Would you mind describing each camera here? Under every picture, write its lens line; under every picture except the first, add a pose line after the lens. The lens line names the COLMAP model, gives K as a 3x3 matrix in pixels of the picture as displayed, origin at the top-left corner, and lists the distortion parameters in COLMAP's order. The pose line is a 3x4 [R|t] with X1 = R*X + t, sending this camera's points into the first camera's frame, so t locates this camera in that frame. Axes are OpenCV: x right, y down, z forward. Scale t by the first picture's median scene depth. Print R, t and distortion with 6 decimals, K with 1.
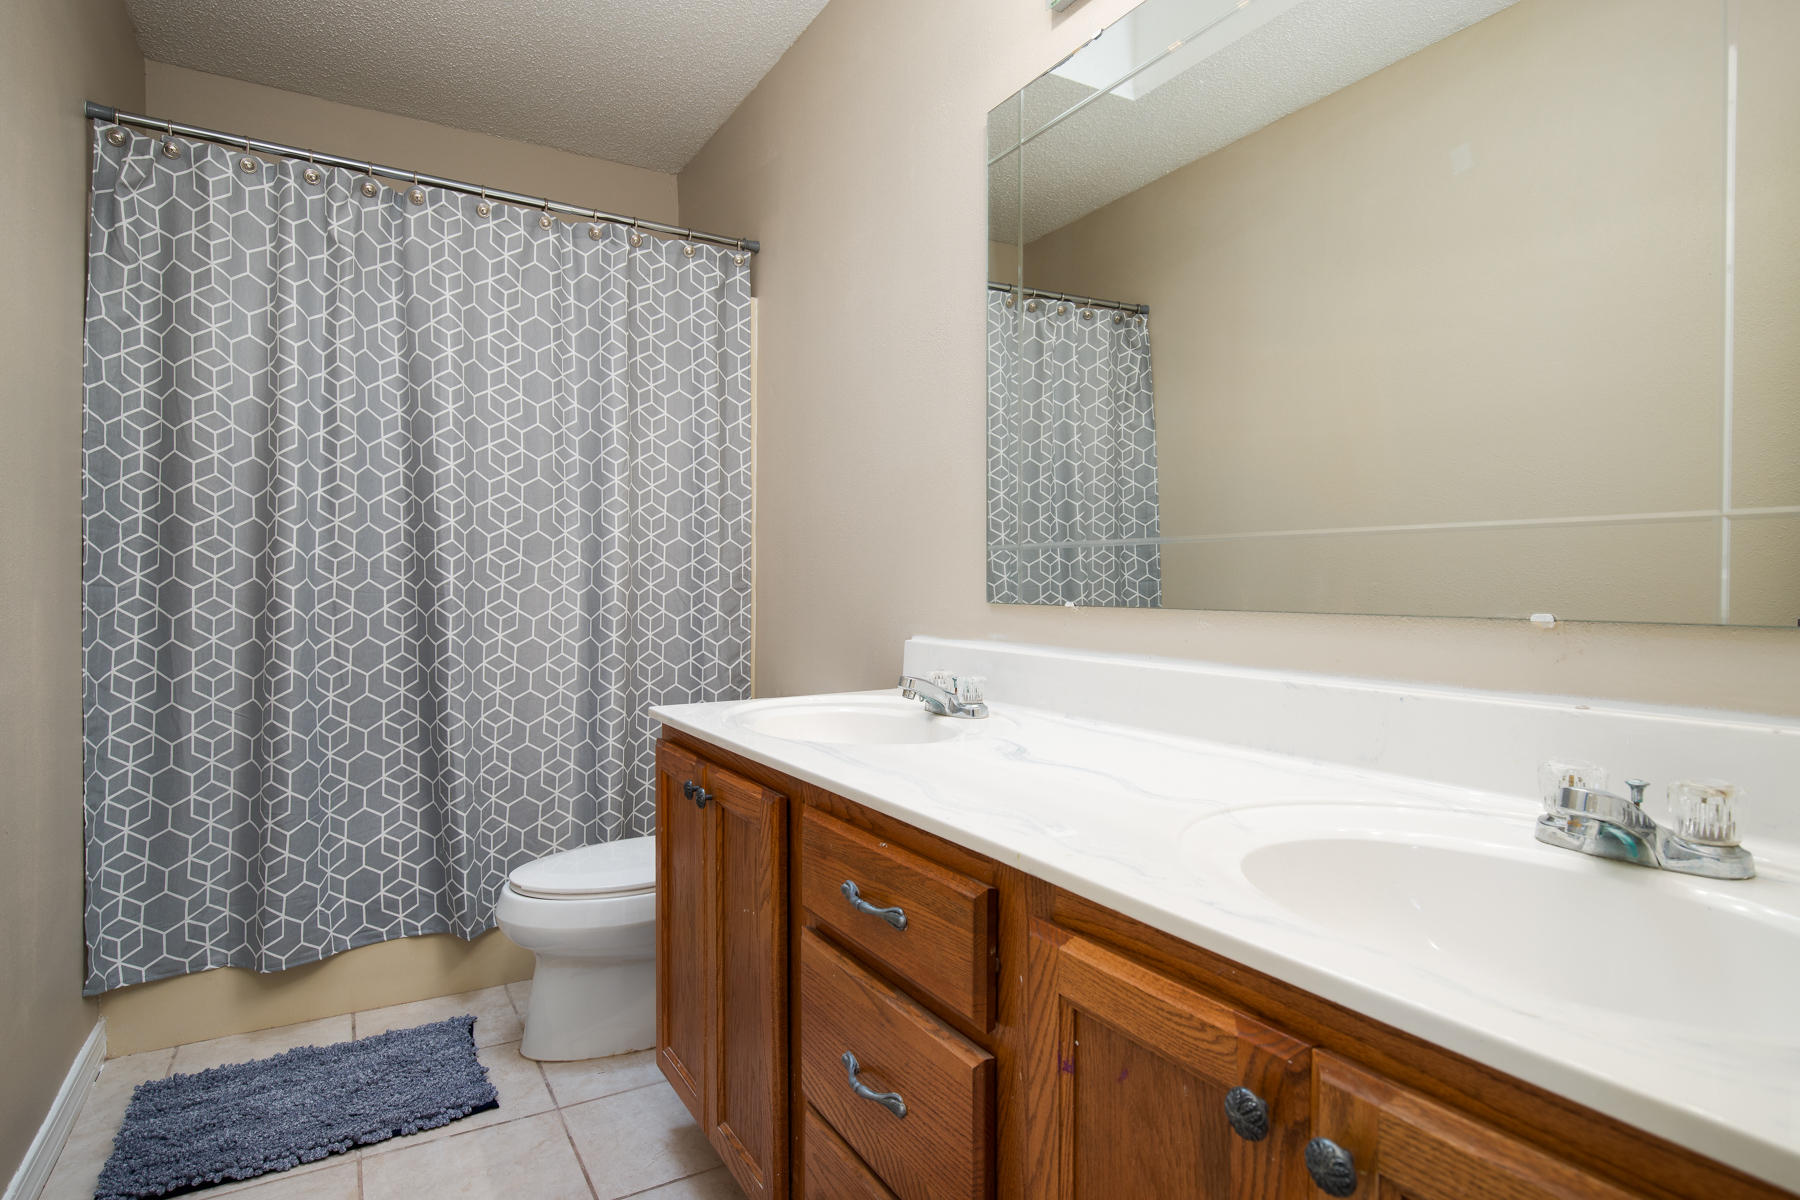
lens RADIAL K [[834.1, 0, 895.7], [0, 834.1, 598.6], [0, 0, 1]] dist [-0.019561, -0.000981]
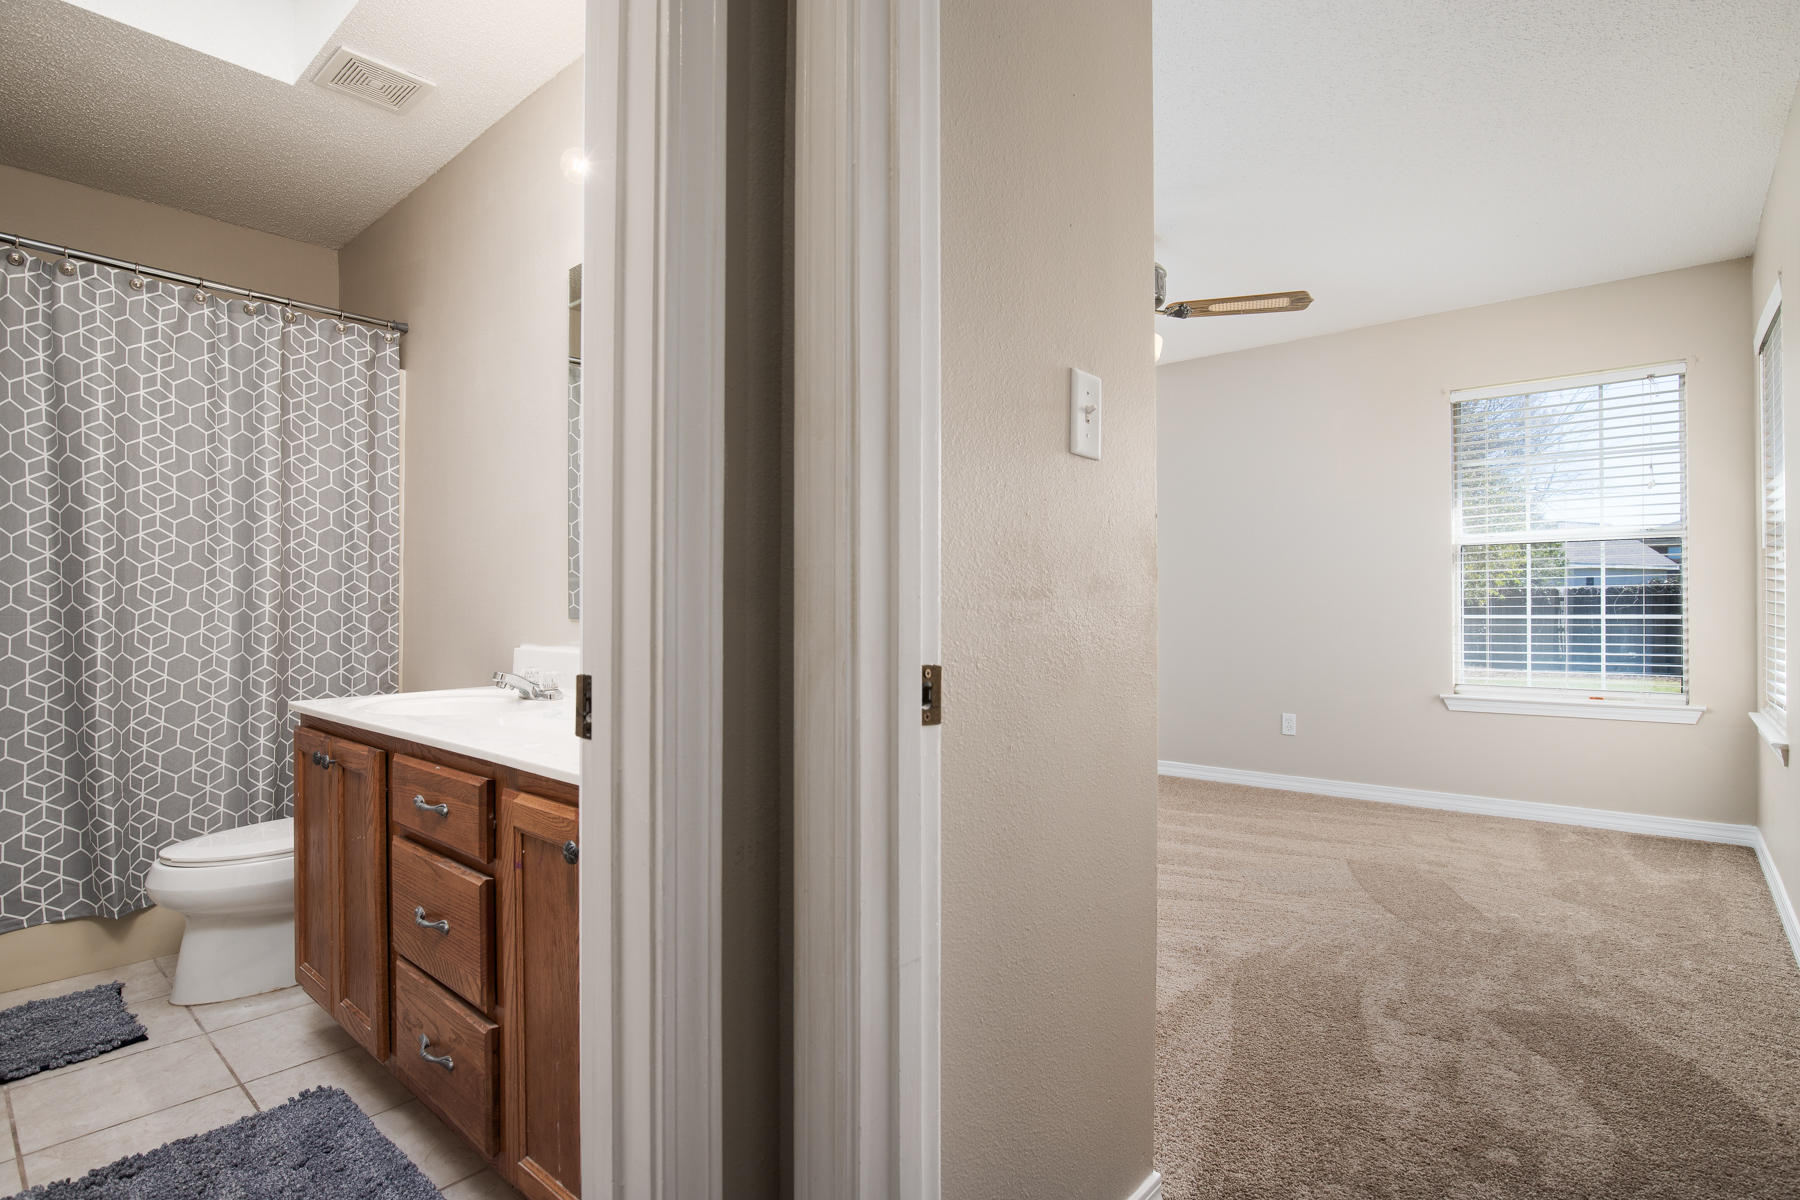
lens RADIAL K [[838.2, 0, 891.7], [0, 838.2, 603.1], [0, 0, 1]] dist [-0.029266, 0.006306]
pose [[0.956996, -0.002951, 0.290086, 0.180344], [0.009215, 0.999753, -0.020229, 0.009379], [-0.289955, 0.022032, 0.956787, -0.397841]]
